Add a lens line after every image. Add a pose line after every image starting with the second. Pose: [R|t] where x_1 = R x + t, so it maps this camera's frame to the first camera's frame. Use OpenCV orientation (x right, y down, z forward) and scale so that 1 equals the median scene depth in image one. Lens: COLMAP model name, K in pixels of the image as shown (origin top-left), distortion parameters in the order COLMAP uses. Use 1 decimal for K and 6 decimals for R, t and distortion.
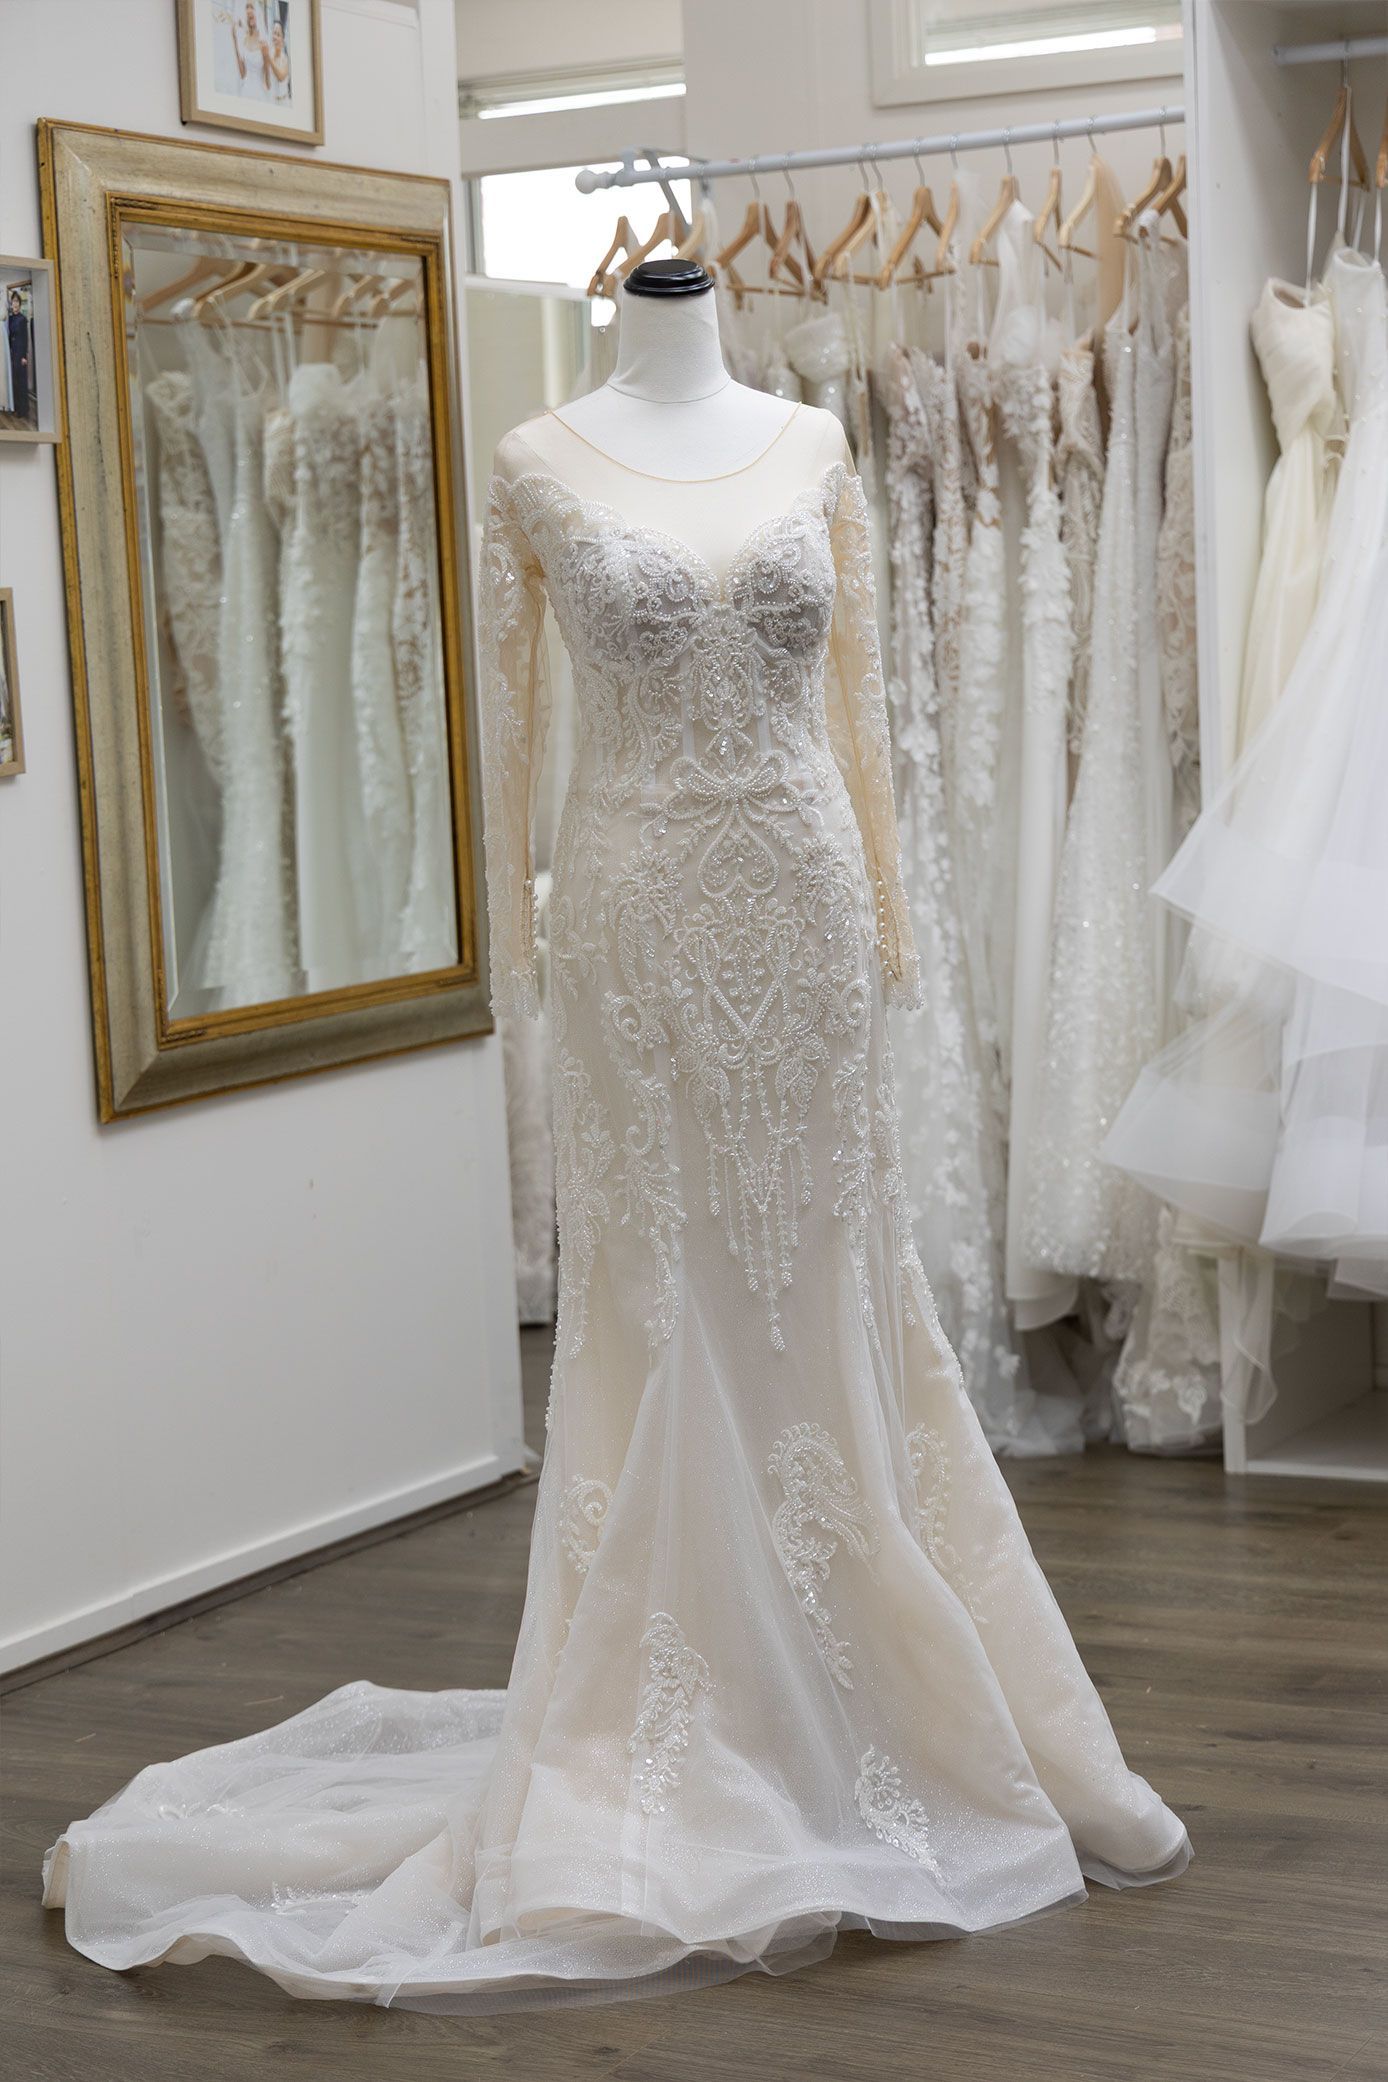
lens RADIAL K [[4028.6, 0, 722.4], [0, 4028.6, 1082.9], [0, 0, 1]] dist [0.000042, 0.186921]
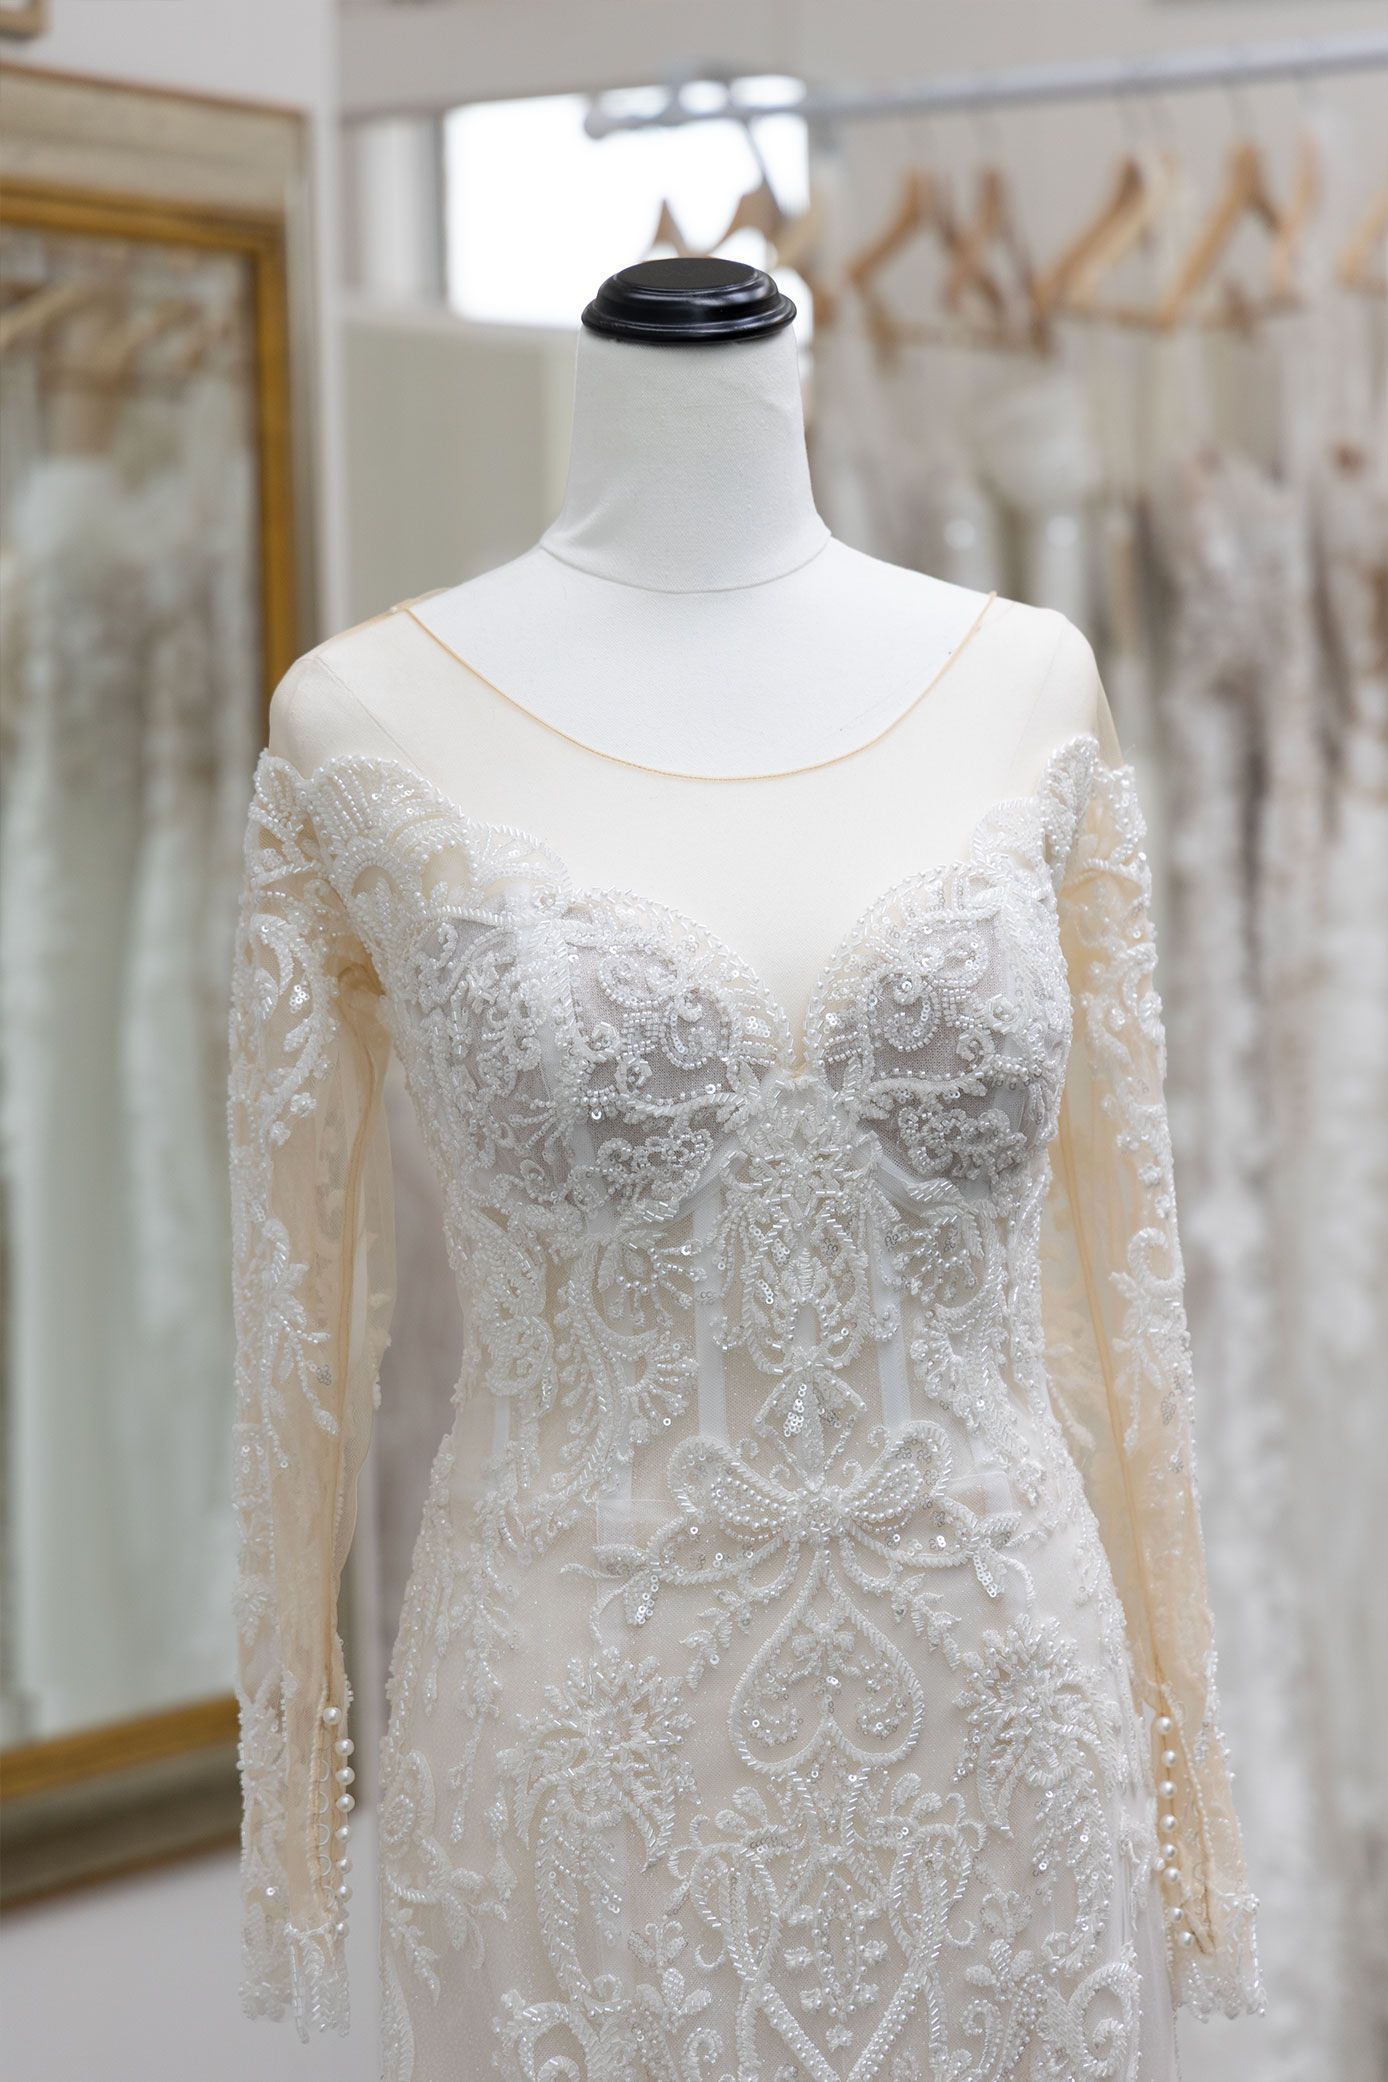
lens RADIAL K [[6133.3, 0, 752.4], [0, 6133.3, 1075.1], [0, 0, 1]] dist [0.066565, -0.229924]
pose [[0.999640, 0.016386, -0.021250, 0.005780], [-0.017923, 0.997078, -0.074256, -0.047220], [0.019971, 0.074610, 0.997013, 0.241816]]
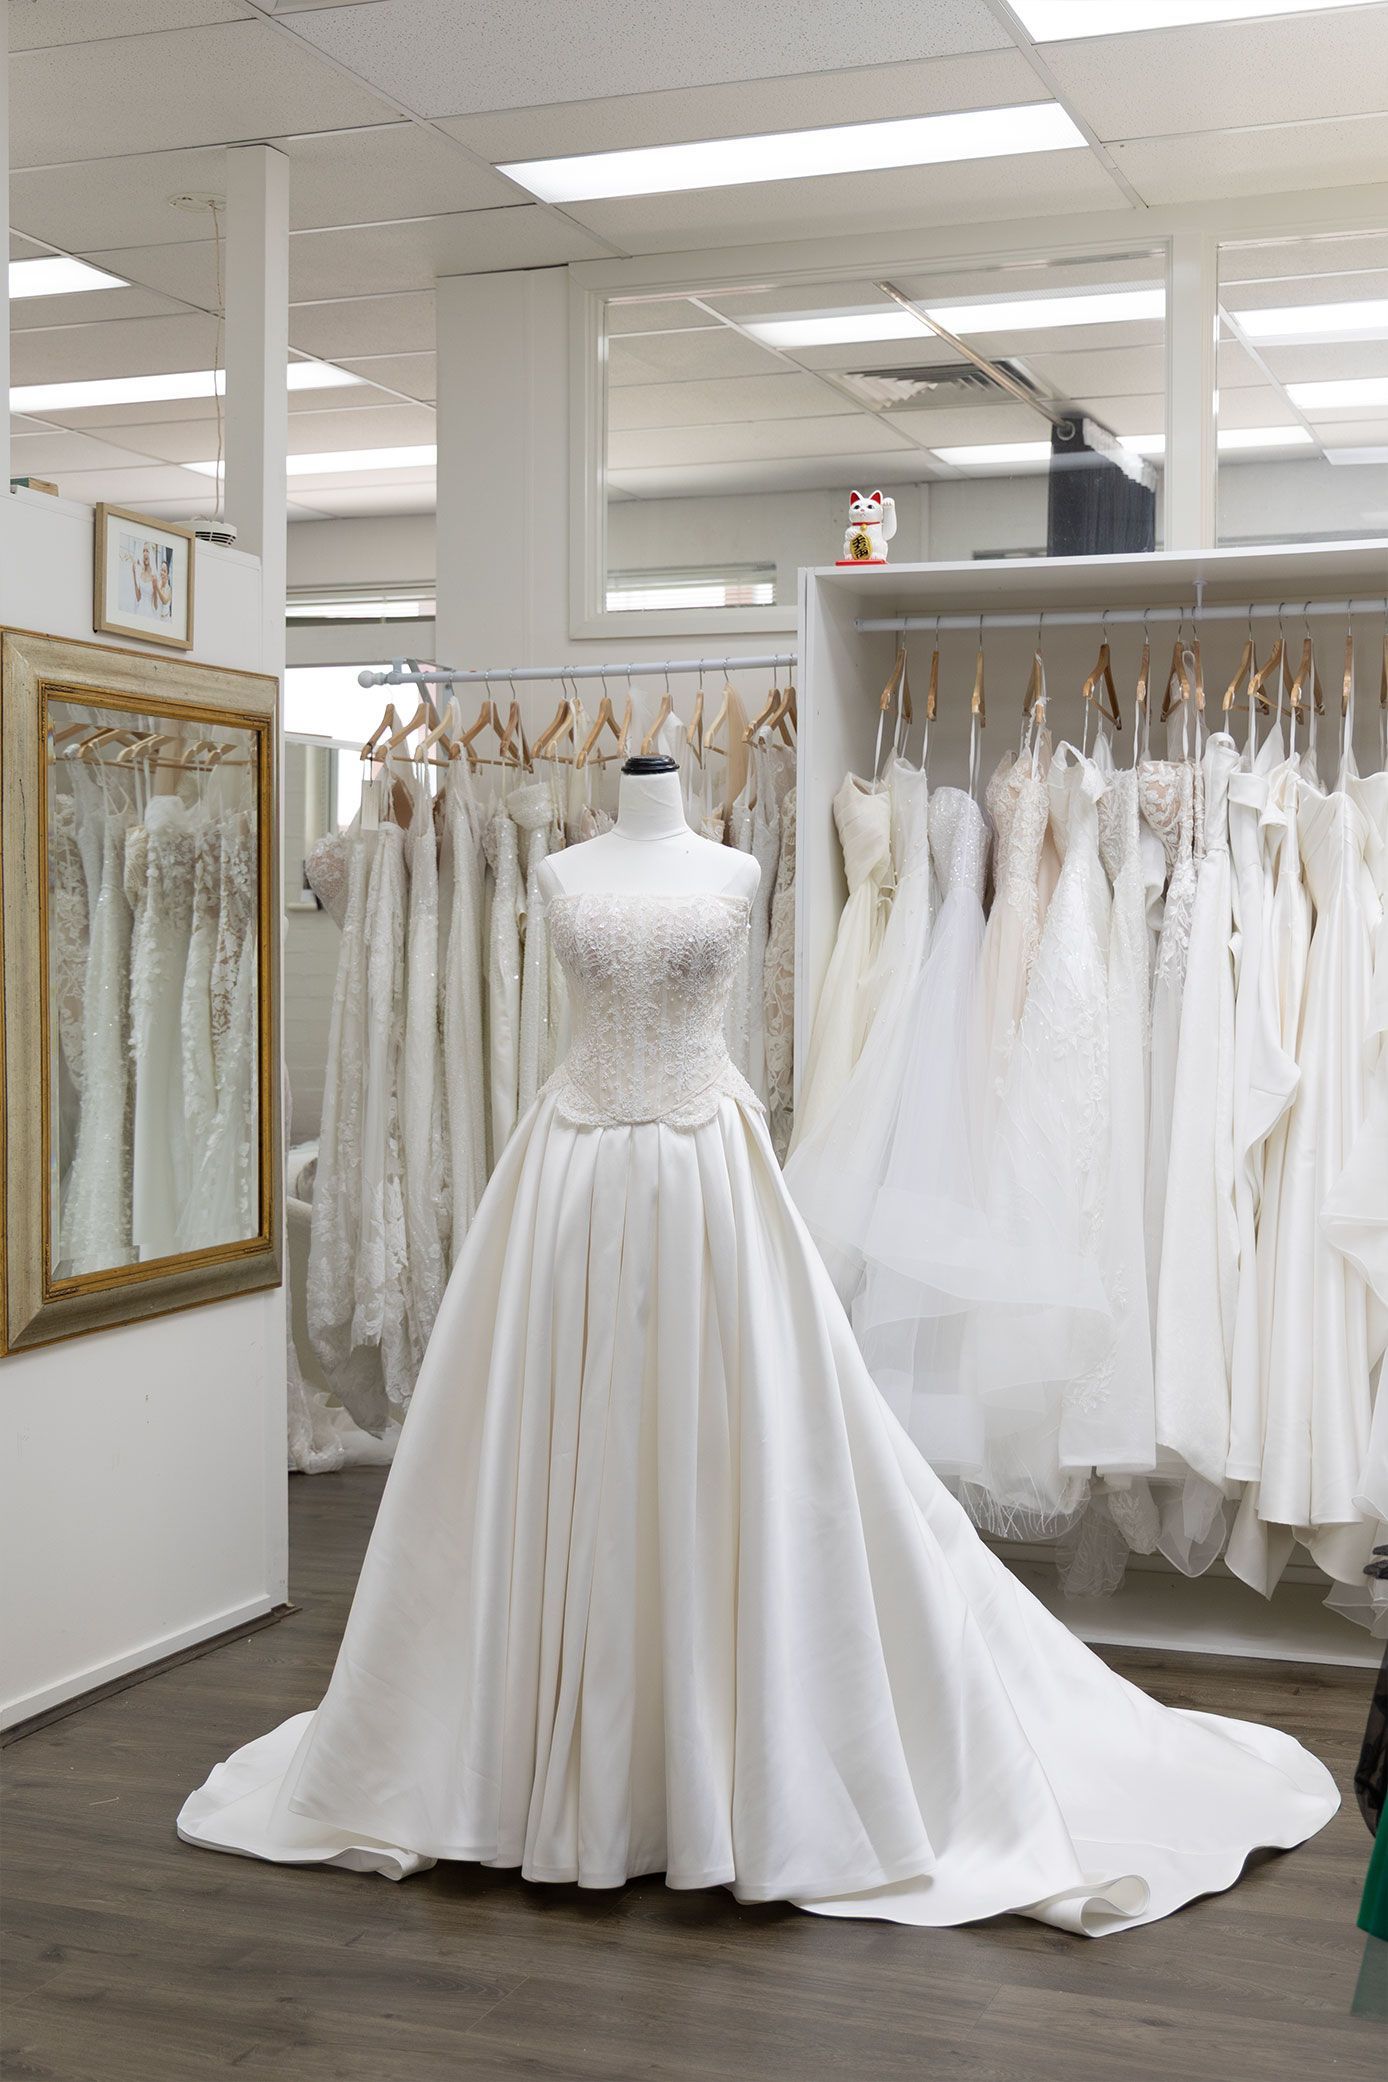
lens RADIAL K [[2708.8, 0, 693.2], [0, 2708.8, 1051.8], [0, 0, 1]] dist [0.004870, 0.008342]
pose [[0.991964, 0.041757, 0.119434, -0.031028], [-0.032760, 0.996545, -0.076326, -0.026260], [-0.122209, 0.071799, 0.989904, 0.056273]]
